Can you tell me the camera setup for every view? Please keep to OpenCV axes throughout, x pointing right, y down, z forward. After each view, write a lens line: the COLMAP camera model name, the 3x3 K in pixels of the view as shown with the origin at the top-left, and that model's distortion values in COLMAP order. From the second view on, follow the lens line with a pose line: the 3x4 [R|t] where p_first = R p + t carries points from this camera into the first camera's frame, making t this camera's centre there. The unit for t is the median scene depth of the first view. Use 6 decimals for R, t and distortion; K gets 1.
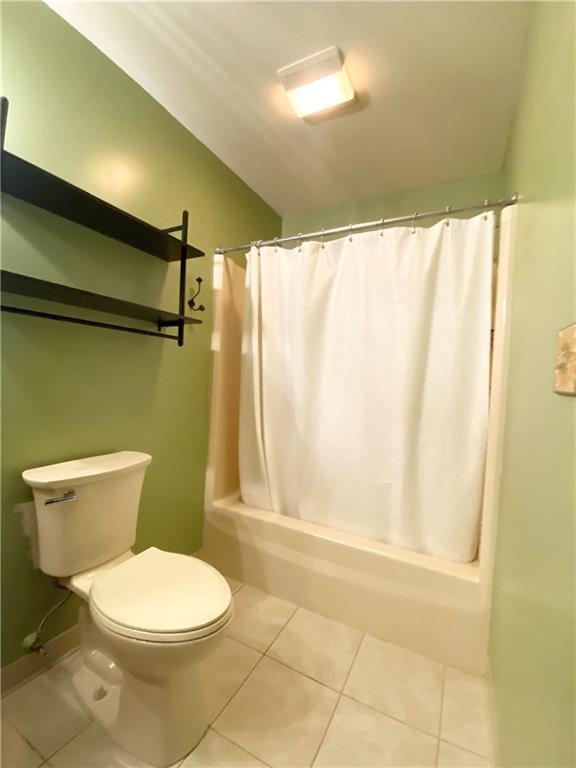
lens RADIAL K [[328.2, 0, 288.0], [0, 328.2, 384.0], [0, 0, 1]] dist [-0.020594, -0.000086]
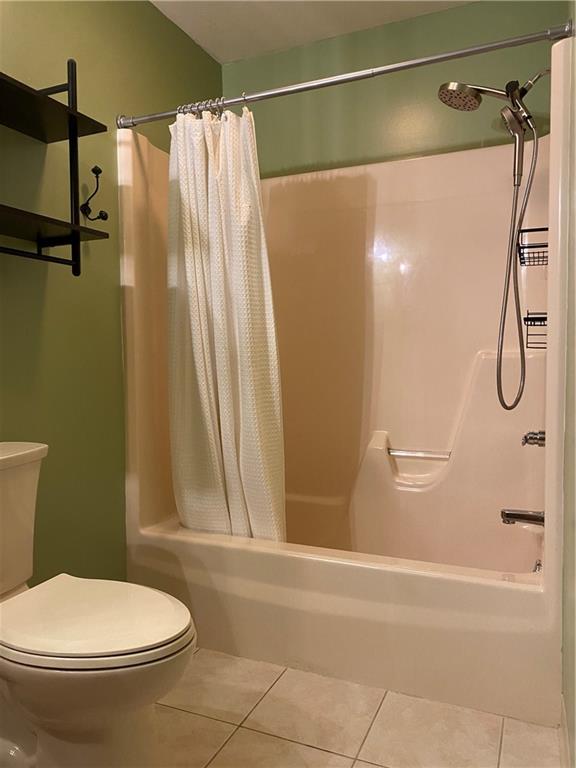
lens RADIAL K [[594.8, 0, 288.0], [0, 594.8, 384.0], [0, 0, 1]] dist [-0.008868, -0.003041]
pose [[0.995067, -0.064004, 0.075794, -0.019562], [0.061755, 0.997589, 0.031653, 0.082450], [-0.077637, -0.026816, 0.996621, -0.186612]]
